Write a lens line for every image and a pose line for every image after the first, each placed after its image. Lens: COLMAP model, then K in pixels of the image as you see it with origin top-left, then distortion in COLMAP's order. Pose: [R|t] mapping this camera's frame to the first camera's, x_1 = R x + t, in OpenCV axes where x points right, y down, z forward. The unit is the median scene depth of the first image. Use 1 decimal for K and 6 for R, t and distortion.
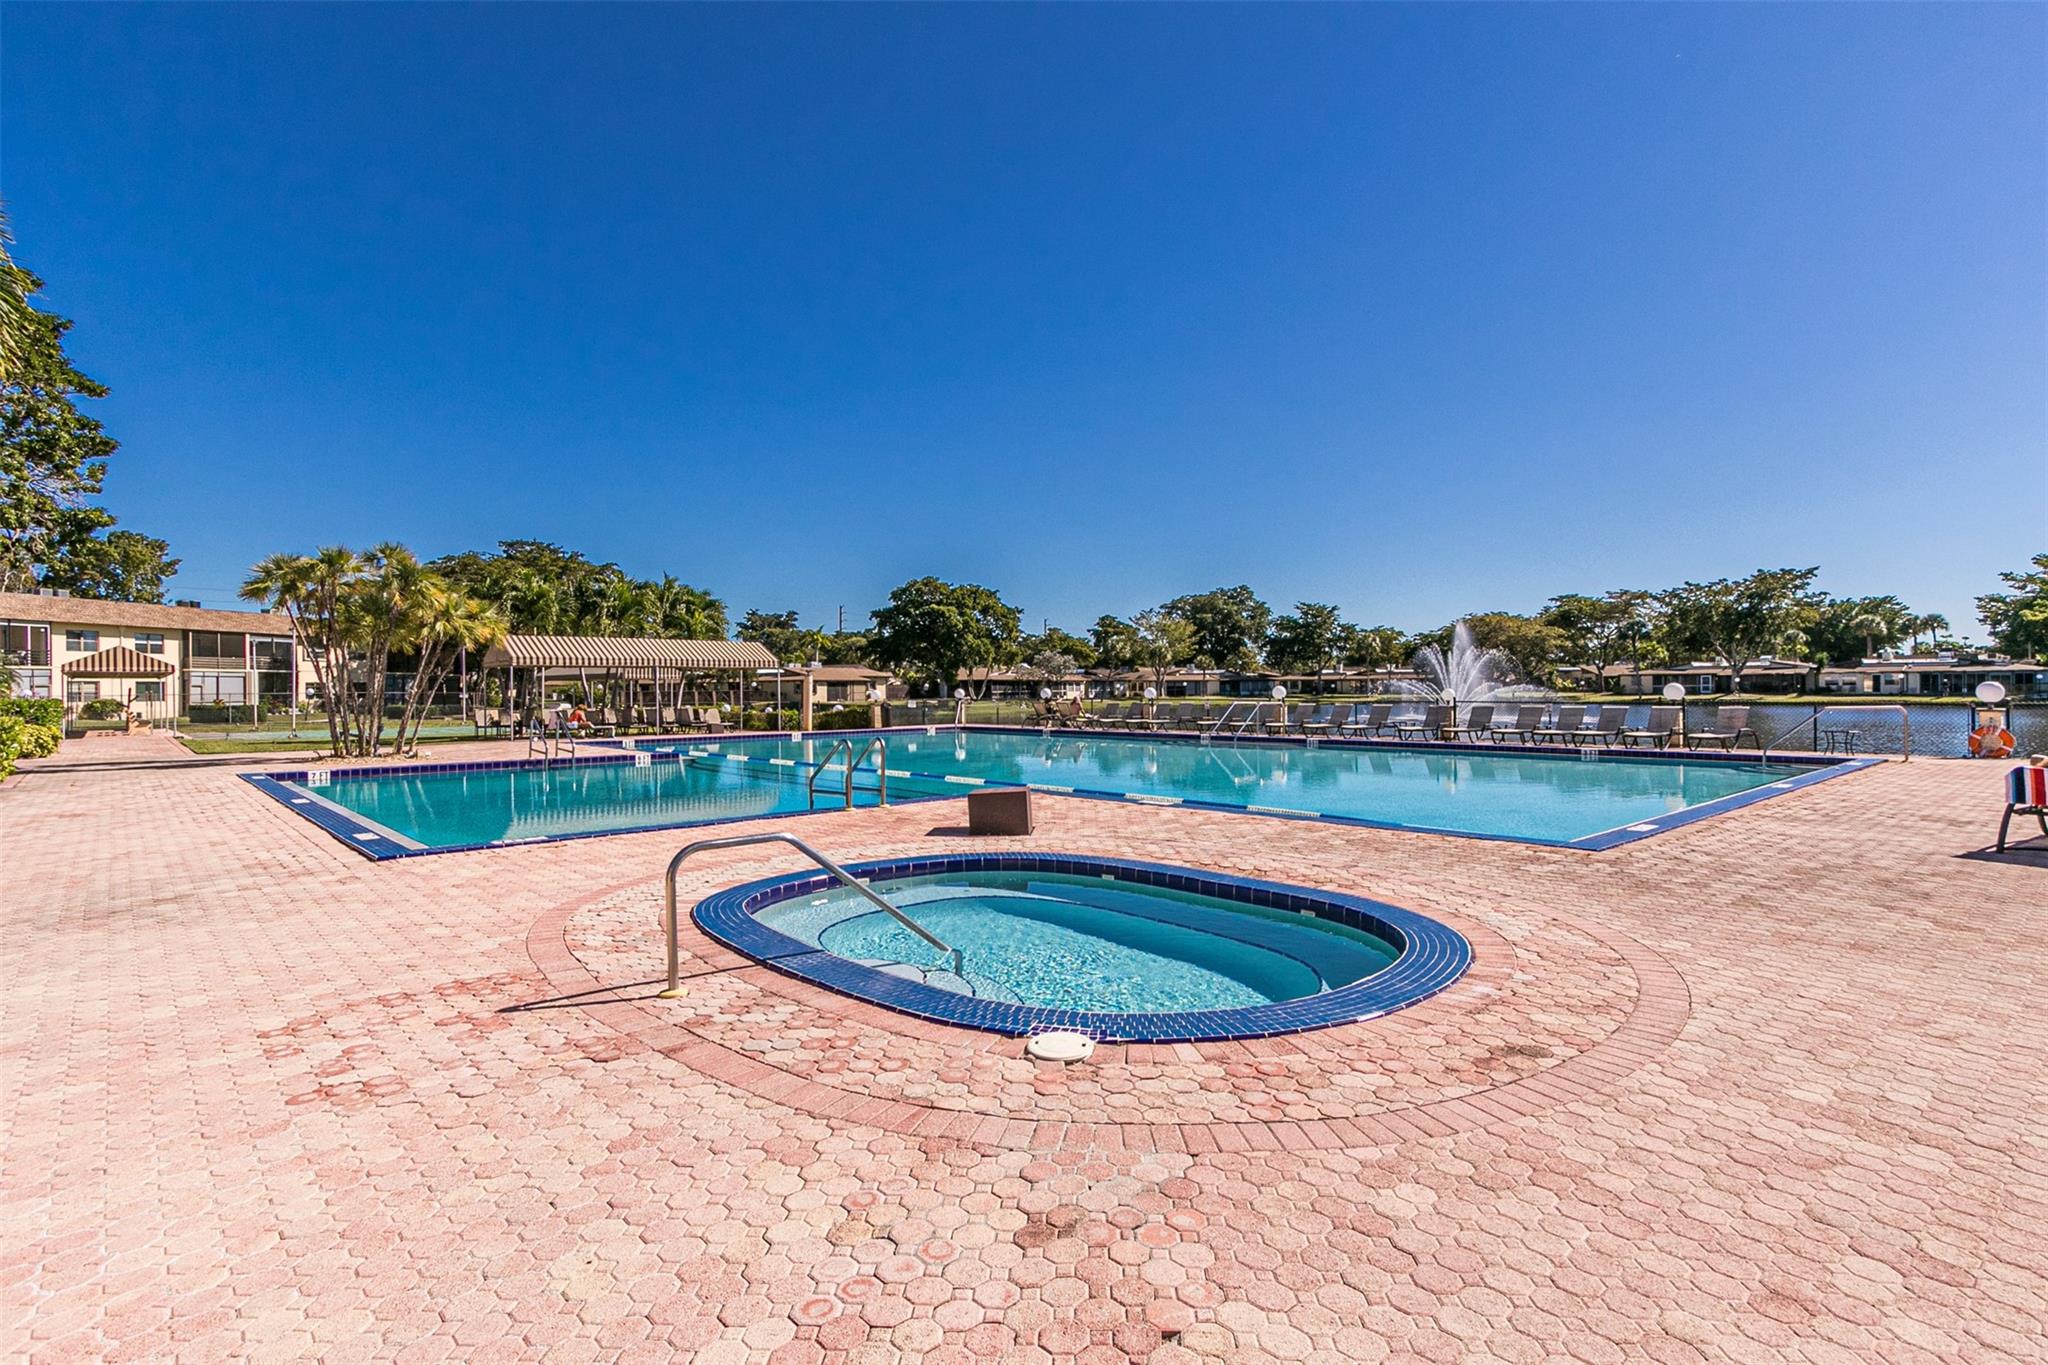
lens RADIAL K [[1027.8, 0, 1029.0], [0, 1027.8, 687.8], [0, 0, 1]] dist [0.000901, -0.000018]
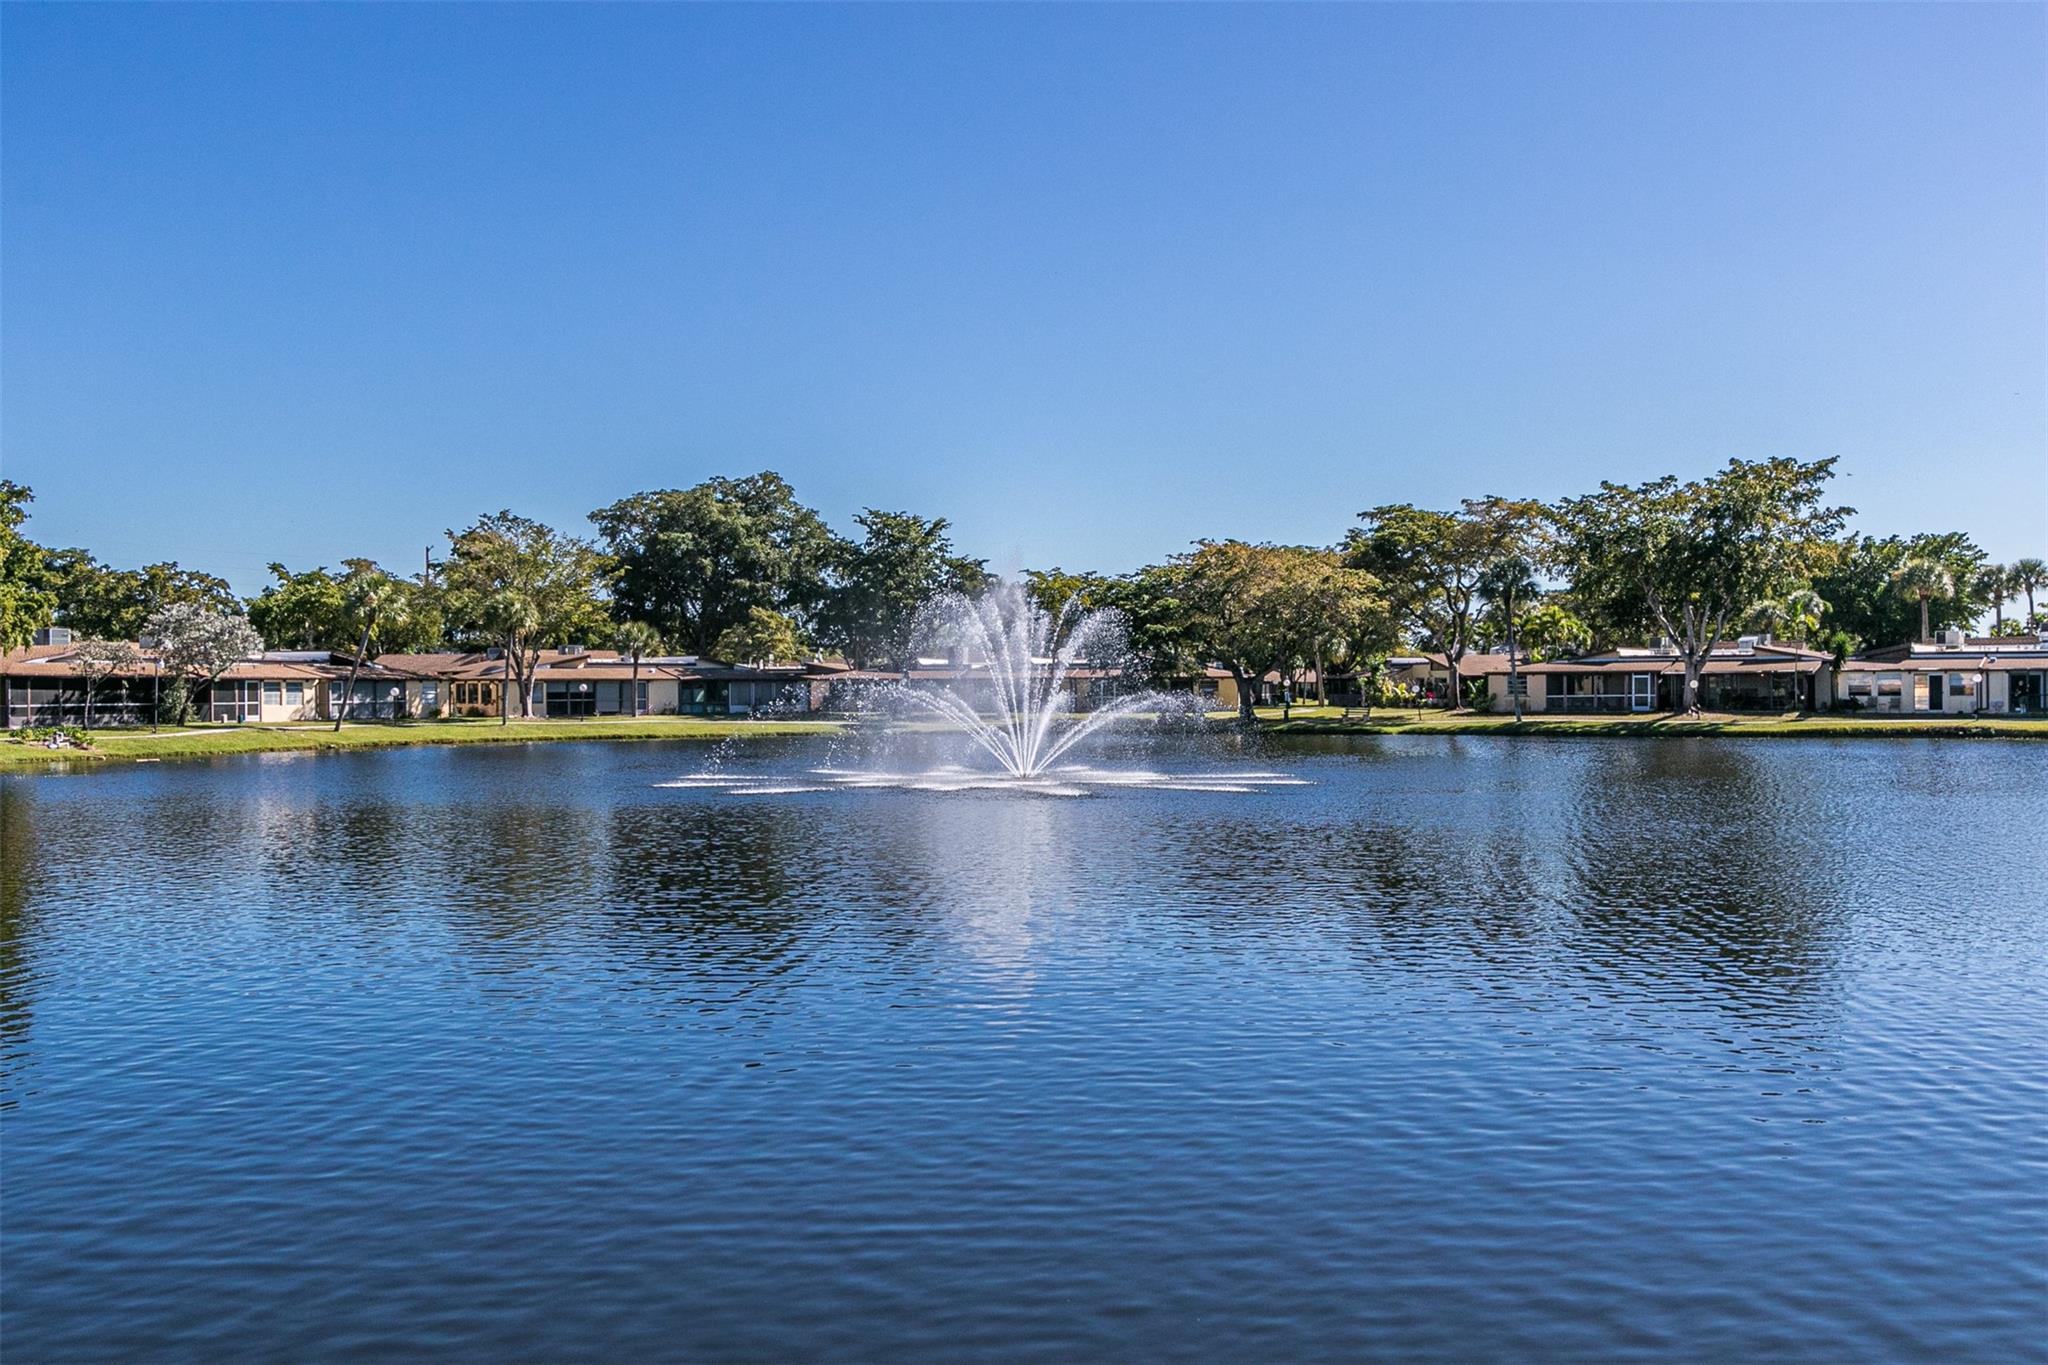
lens RADIAL K [[2009.3, 0, 1024.0], [0, 2009.3, 682.5], [0, 0, 1]] dist [0.003406, -0.000223]
pose [[0.965673, 0.005303, 0.259706, 0.278552], [-0.003835, 0.999974, -0.006157, -0.002920], [-0.259732, 0.004950, 0.965668, 0.335085]]
